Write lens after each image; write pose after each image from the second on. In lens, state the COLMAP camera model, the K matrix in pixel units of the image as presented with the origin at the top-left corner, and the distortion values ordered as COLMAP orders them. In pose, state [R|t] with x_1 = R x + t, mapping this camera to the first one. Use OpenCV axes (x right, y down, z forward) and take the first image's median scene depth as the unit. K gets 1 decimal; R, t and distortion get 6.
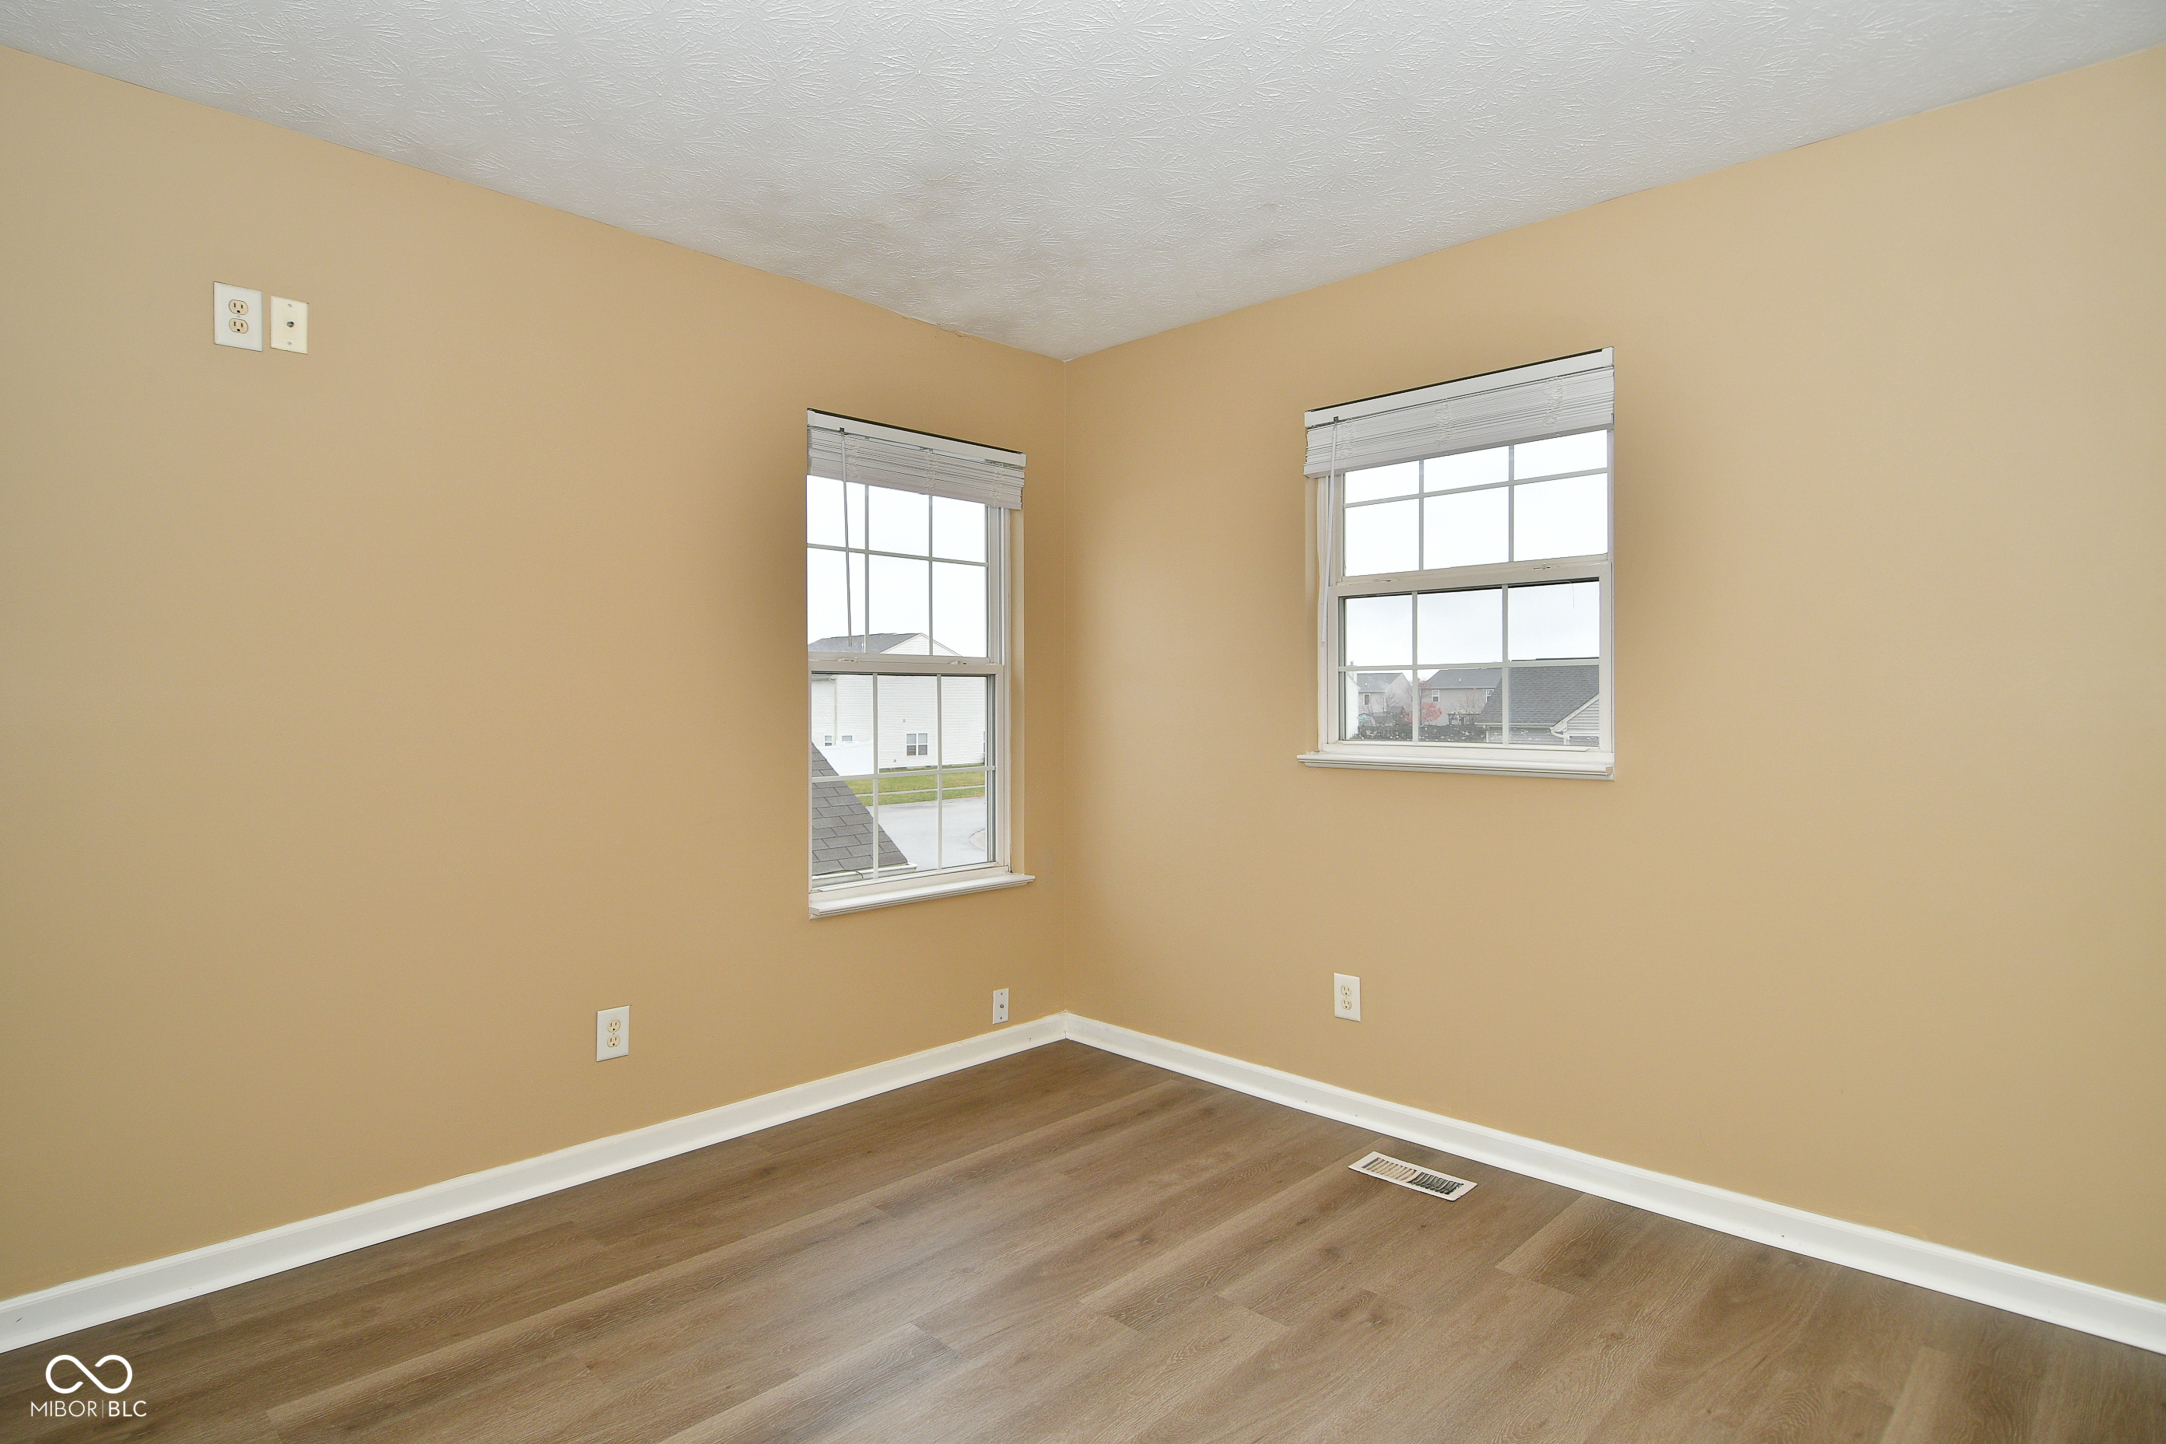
lens RADIAL K [[1150.7, 0, 1045.1], [0, 1150.7, 711.3], [0, 0, 1]] dist [0.006826, -0.015555]
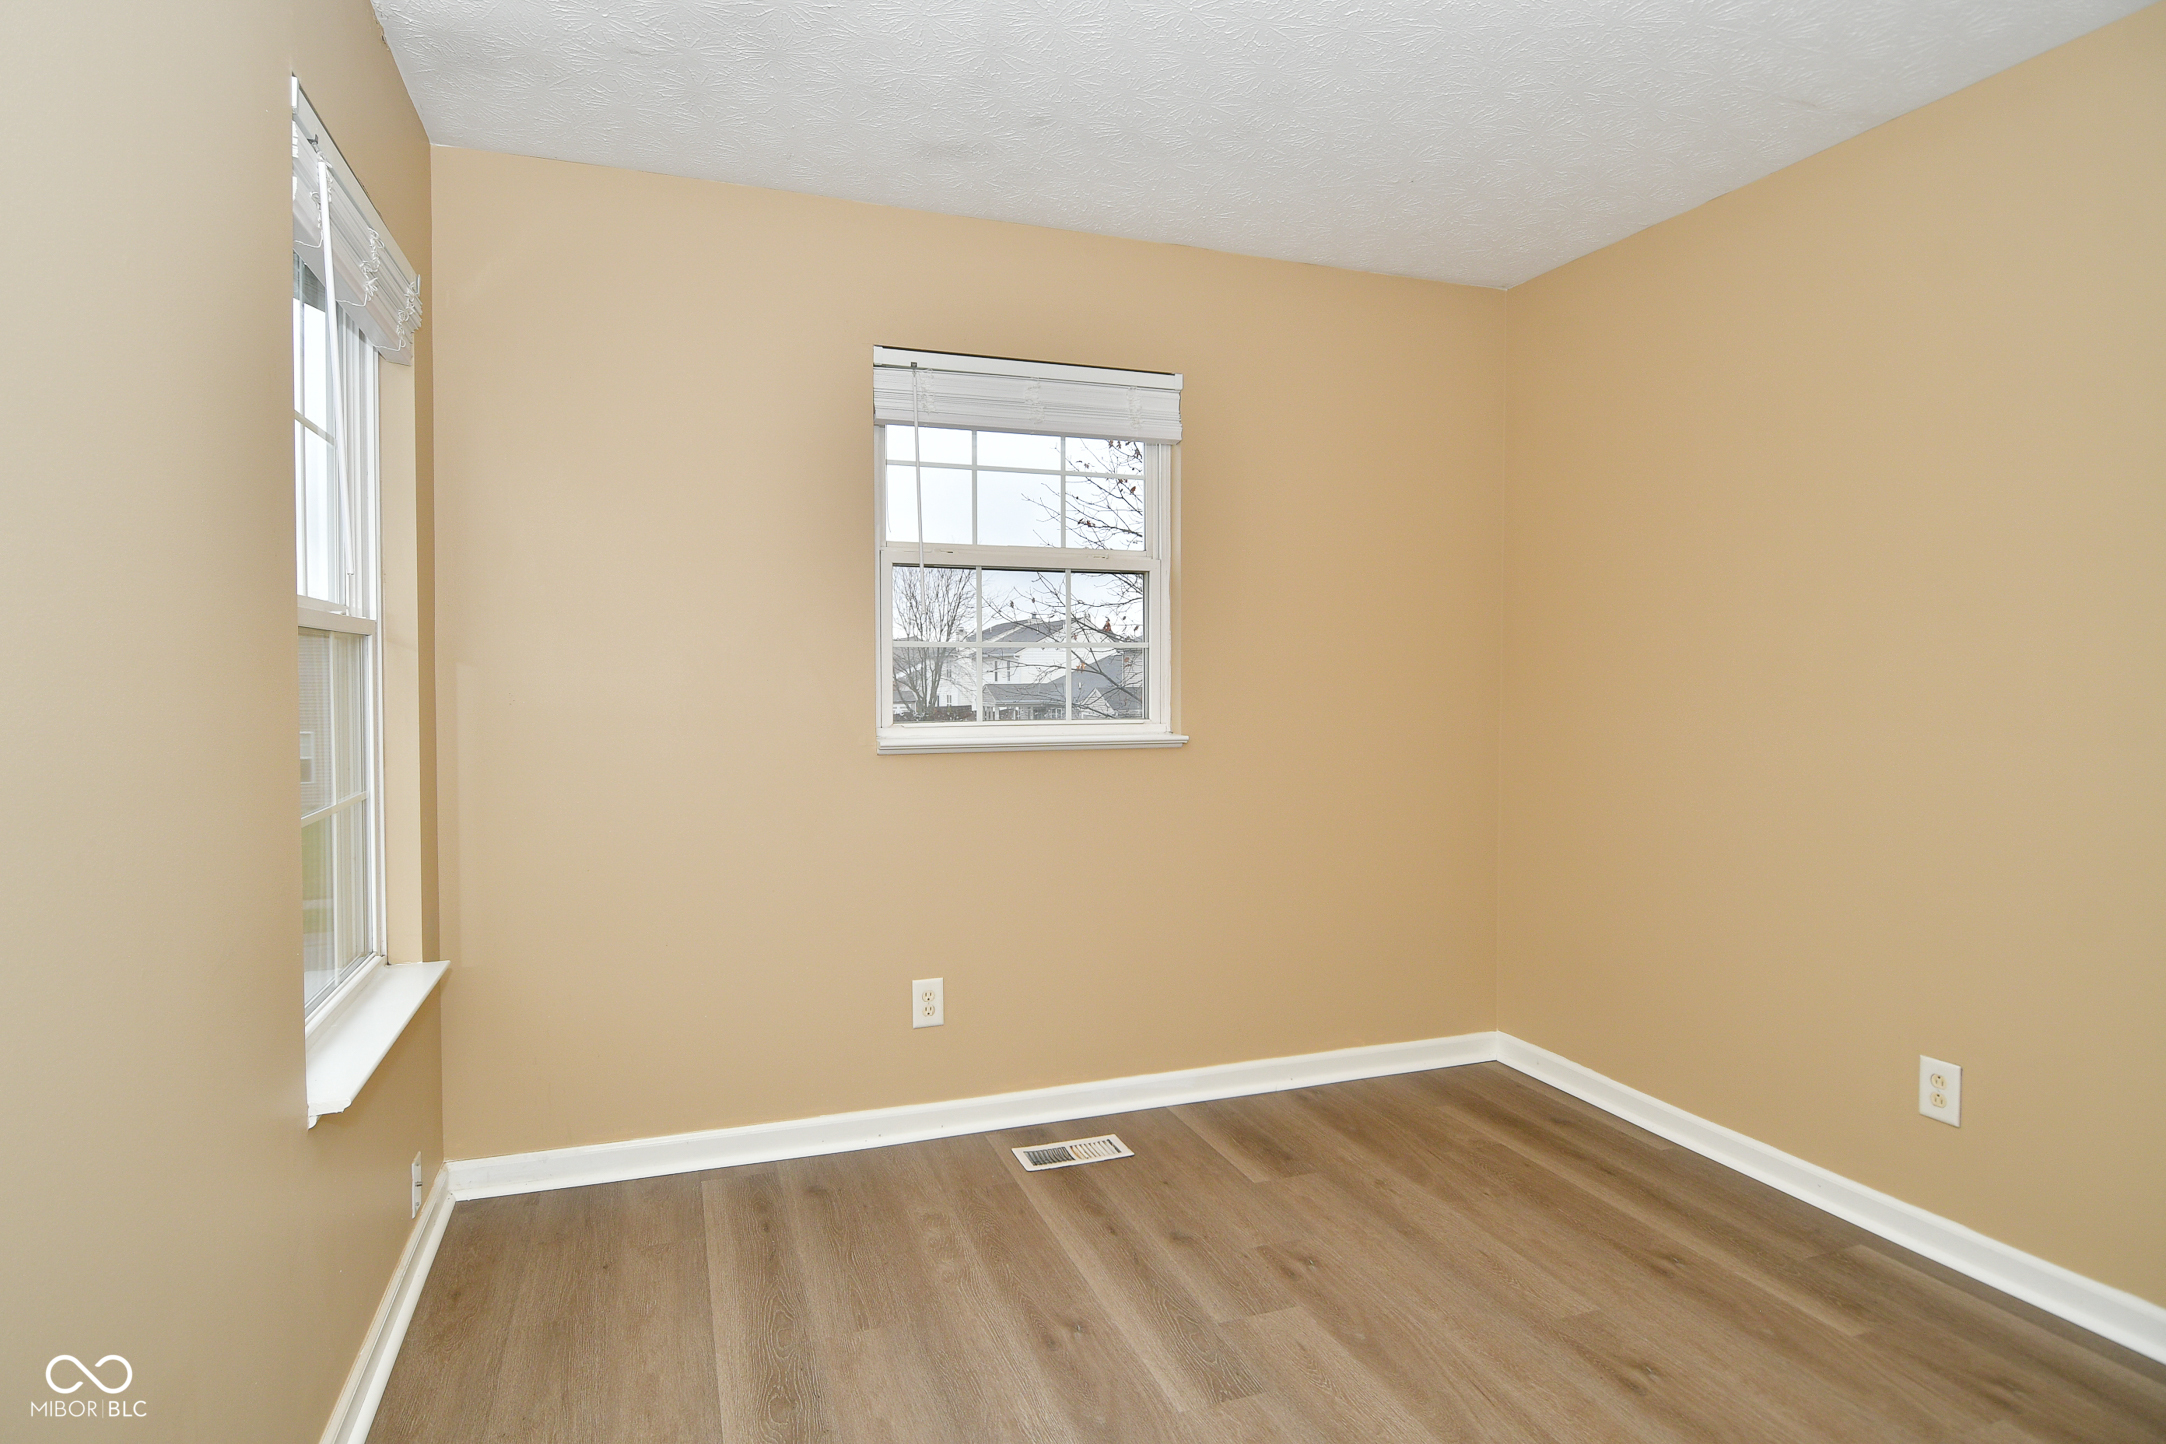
lens RADIAL K [[1150.7, 0, 1077.7], [0, 1150.7, 714.1], [0, 0, 1]] dist [0.006826, -0.015555]
pose [[0.422098, -0.027018, 0.906148, -0.591743], [0.009221, 0.999632, 0.025510, -0.004978], [-0.906504, -0.002412, 0.422191, 0.584858]]
